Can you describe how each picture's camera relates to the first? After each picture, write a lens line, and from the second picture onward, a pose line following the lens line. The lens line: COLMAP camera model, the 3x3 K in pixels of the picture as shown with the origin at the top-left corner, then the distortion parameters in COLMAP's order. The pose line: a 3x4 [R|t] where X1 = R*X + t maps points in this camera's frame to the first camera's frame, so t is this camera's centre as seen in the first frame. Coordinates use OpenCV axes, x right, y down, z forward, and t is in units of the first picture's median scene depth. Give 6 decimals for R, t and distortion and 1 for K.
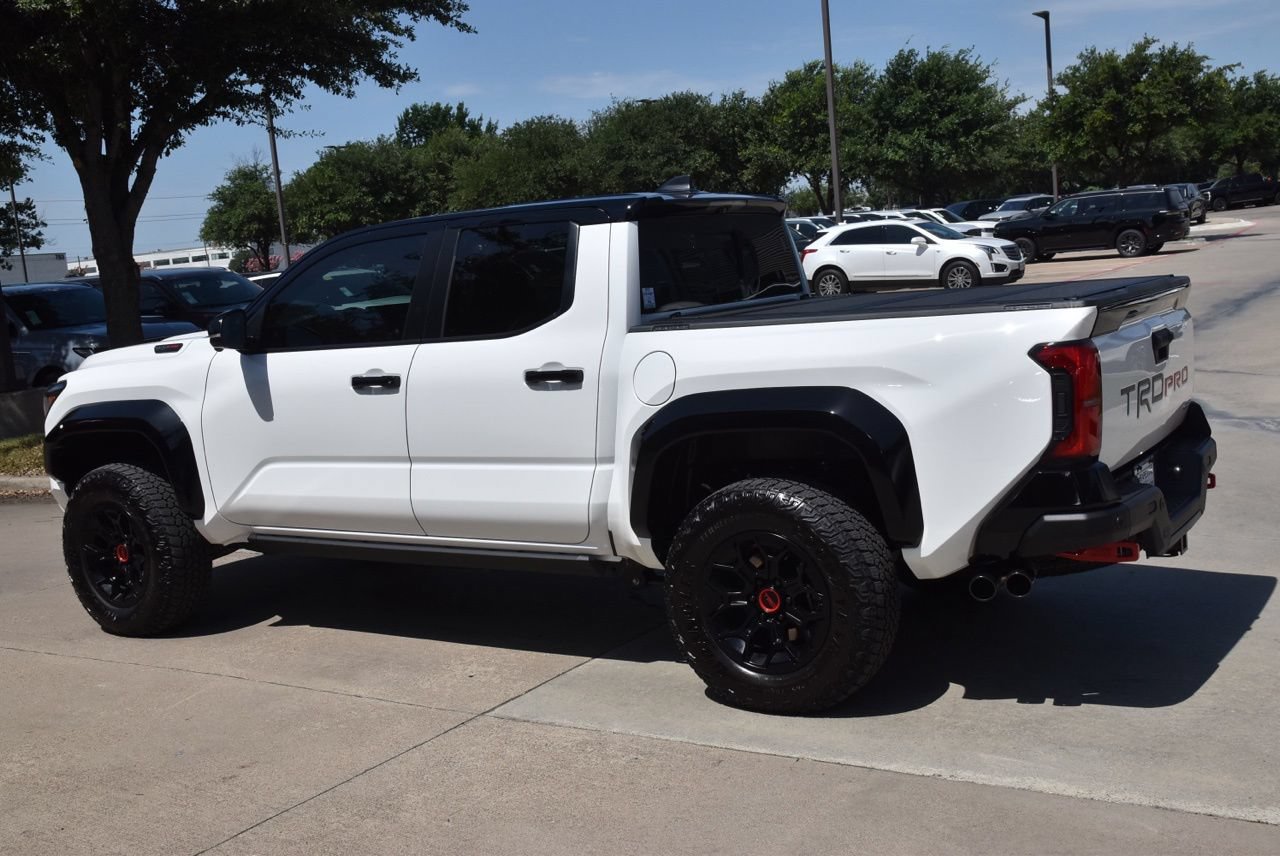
lens RADIAL K [[1423.0, 0, 630.4], [0, 1423.0, 428.8], [0, 0, 1]] dist [0.042164, 0.000000]
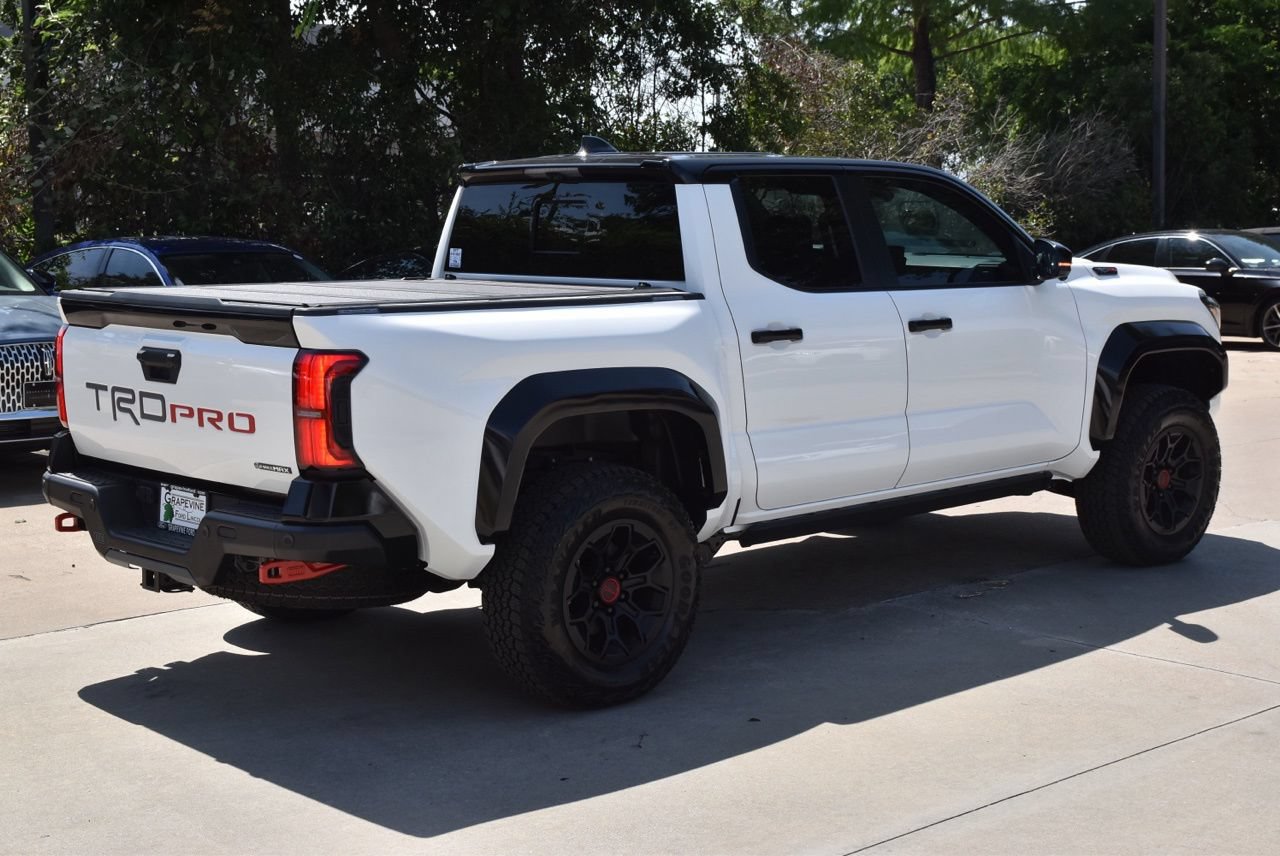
lens RADIAL K [[1928.7, 0, 640.7], [0, 1928.7, 431.8], [0, 0, 1]] dist [0.082301, 0.000000]
pose [[-0.255792, 0.191969, -0.947480, 1.183118], [-0.088389, 0.971336, 0.220665, -0.254338], [0.962683, 0.140191, -0.231492, 1.265360]]
